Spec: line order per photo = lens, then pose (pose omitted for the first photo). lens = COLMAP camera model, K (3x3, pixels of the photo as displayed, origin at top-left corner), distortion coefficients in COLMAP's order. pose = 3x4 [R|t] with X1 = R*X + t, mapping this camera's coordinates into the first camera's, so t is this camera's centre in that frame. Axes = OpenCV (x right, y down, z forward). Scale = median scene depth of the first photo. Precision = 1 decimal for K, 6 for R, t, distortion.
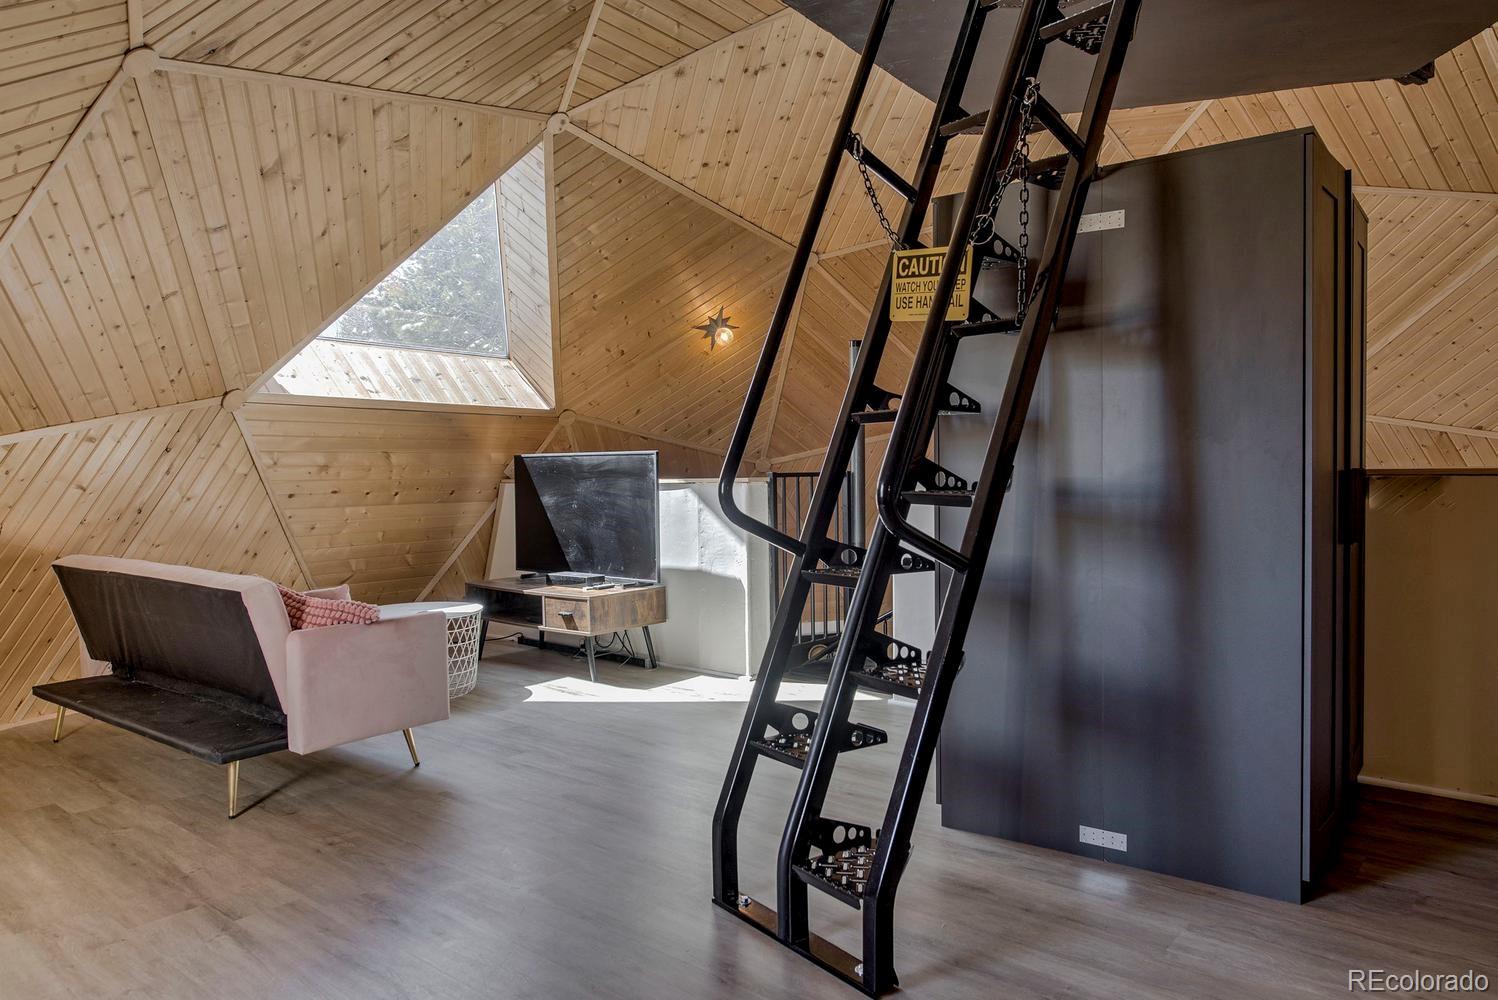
lens RADIAL K [[998.9, 0, 749.0], [0, 998.9, 500.0], [0, 0, 1]] dist [-0.001338, 0.001371]
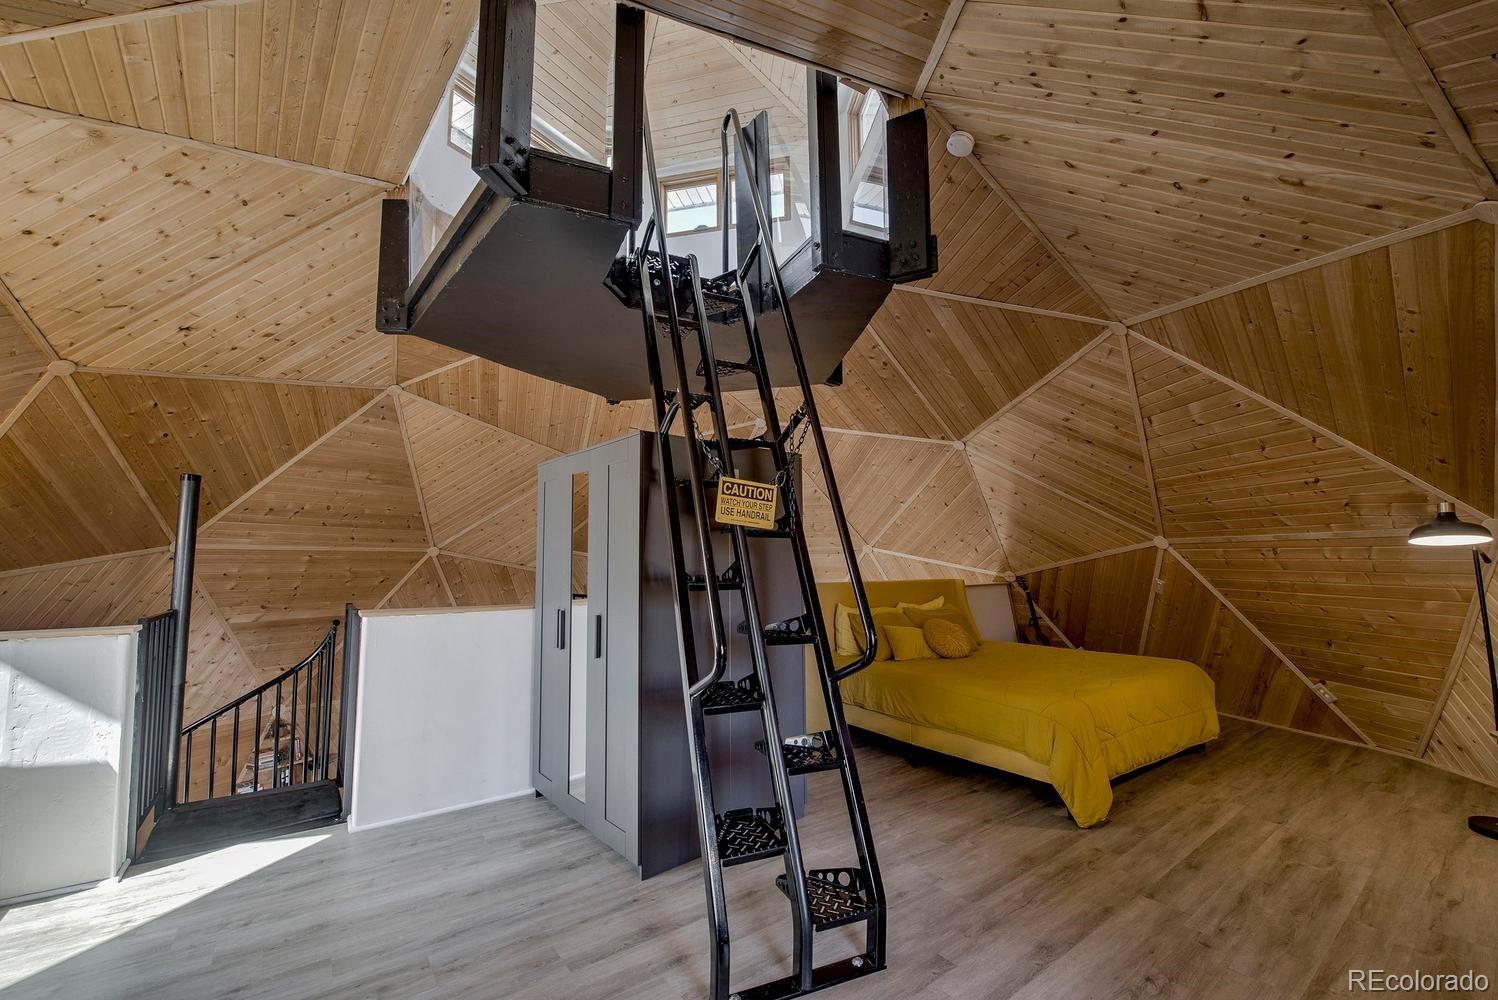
lens RADIAL K [[611.0, 0, 739.7], [0, 611.0, 502.3], [0, 0, 1]] dist [-0.015897, -0.000612]
pose [[0.243161, 0.102278, 0.964578, -0.347812], [0.034599, 0.992878, -0.114001, -0.048139], [-0.969369, 0.061095, 0.237891, 0.353601]]
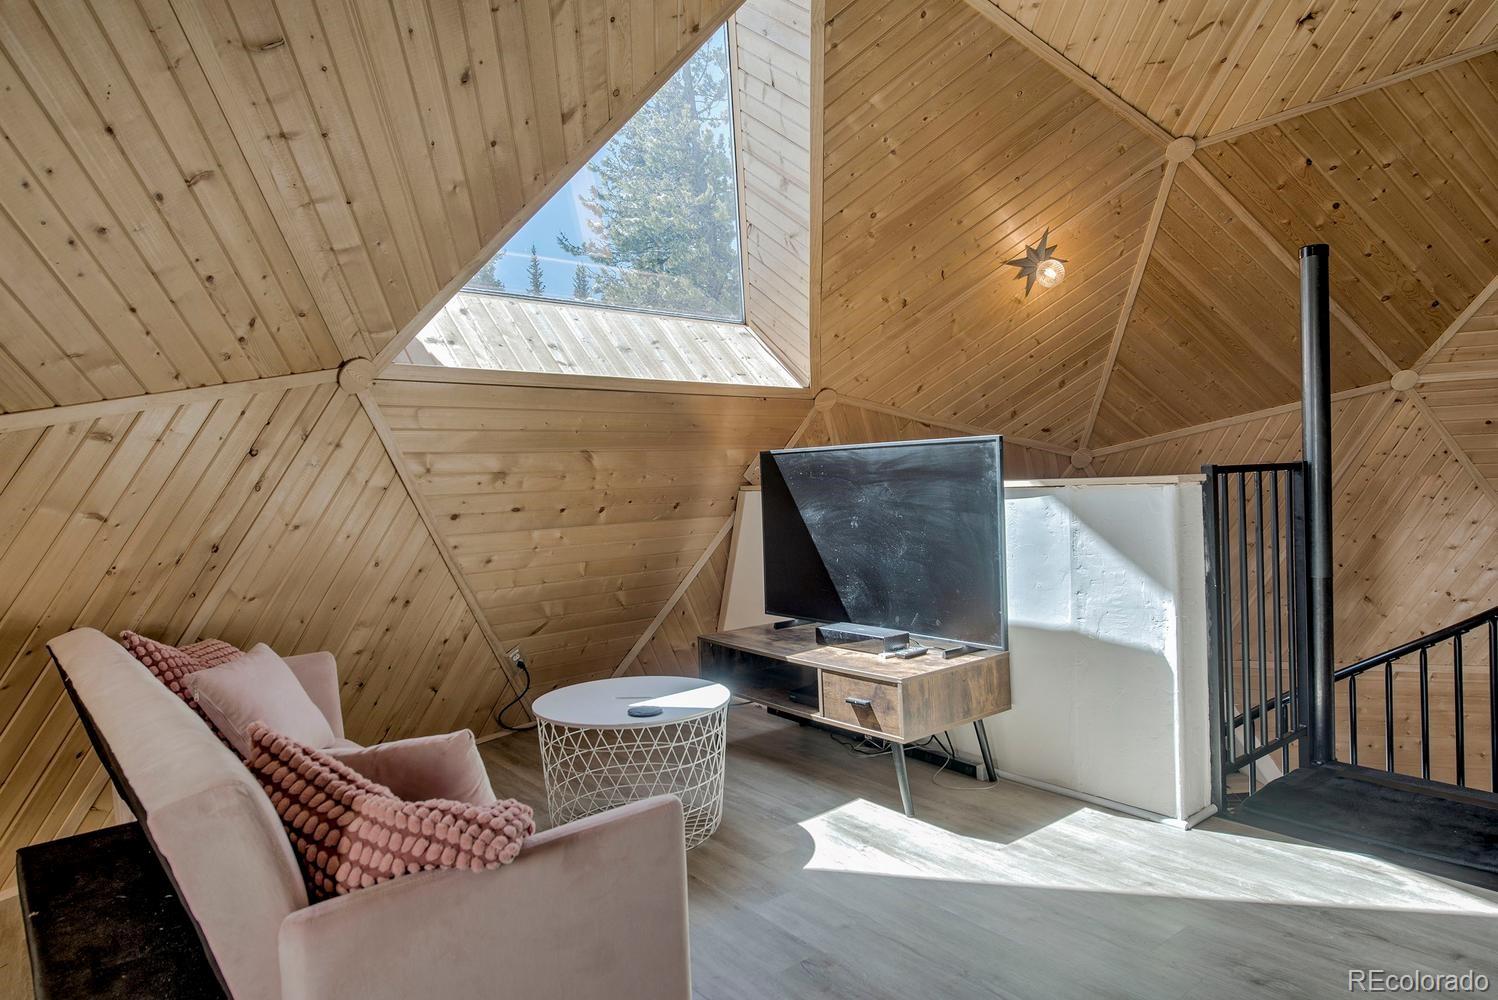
lens RADIAL K [[893.8, 0, 743.4], [0, 893.8, 501.0], [0, 0, 1]] dist [-0.001847, -0.001181]
pose [[0.978871, -0.017596, -0.203718, -0.130245], [0.017962, 0.999839, -0.000052, -0.011144], [0.203686, -0.003608, 0.979030, 0.416265]]
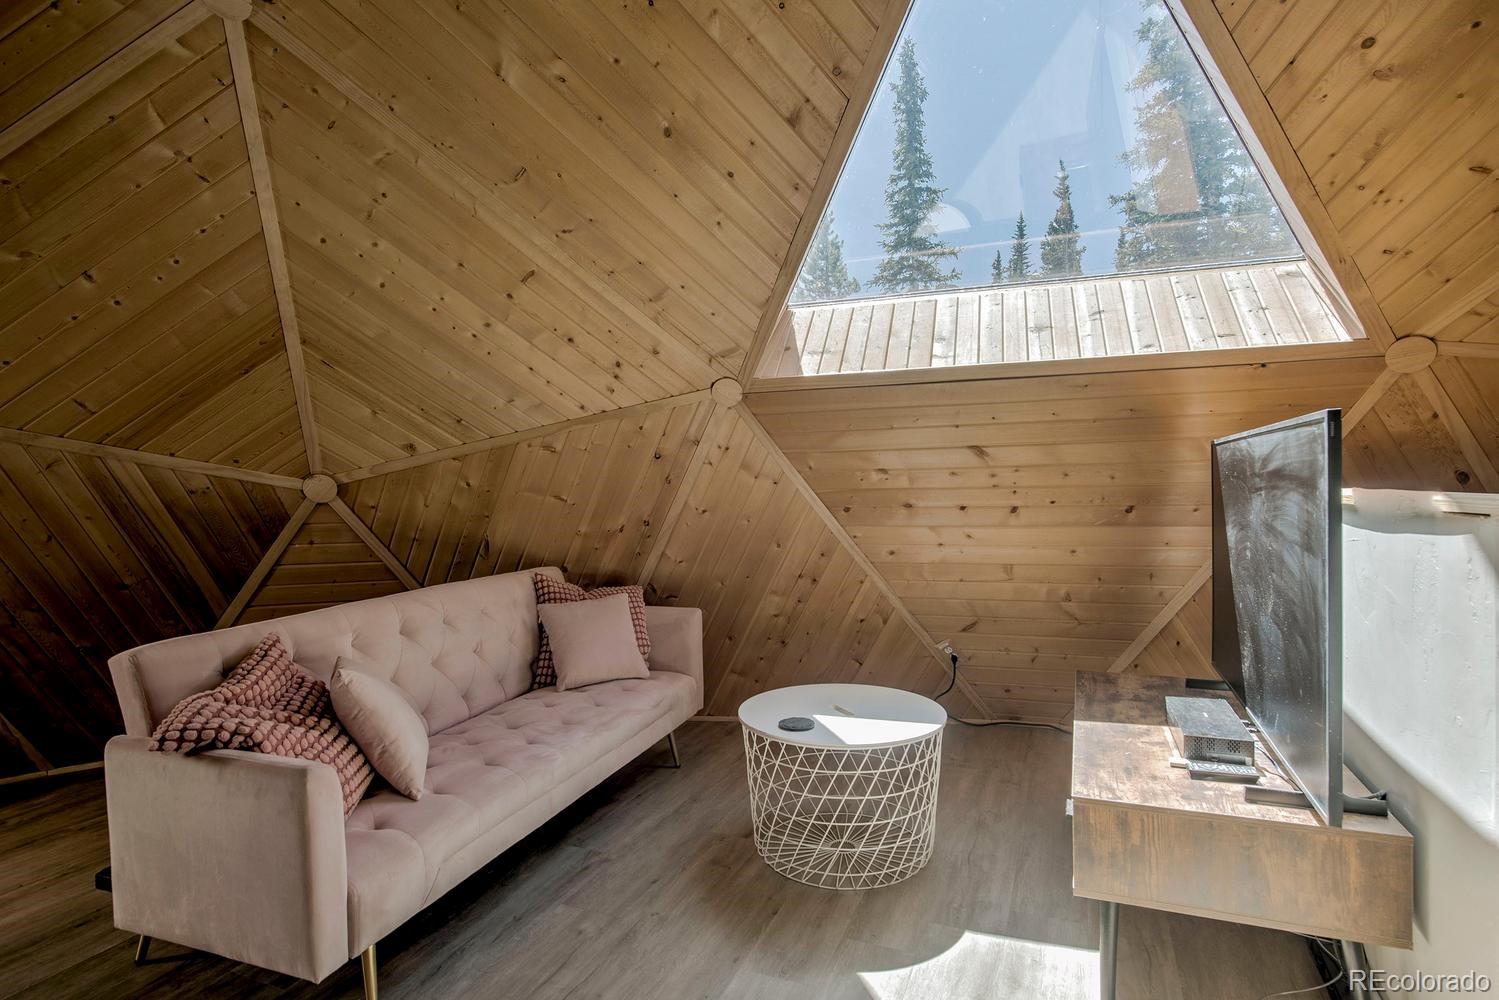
lens RADIAL K [[768.4, 0, 749.5], [0, 768.4, 500.0], [0, 0, 1]] dist [0.001391, 0.000005]
pose [[0.311646, 0.024834, -0.949874, 0.074160], [-0.012921, 0.999677, 0.021896, -0.022239], [0.950110, 0.005450, 0.311867, 0.717086]]
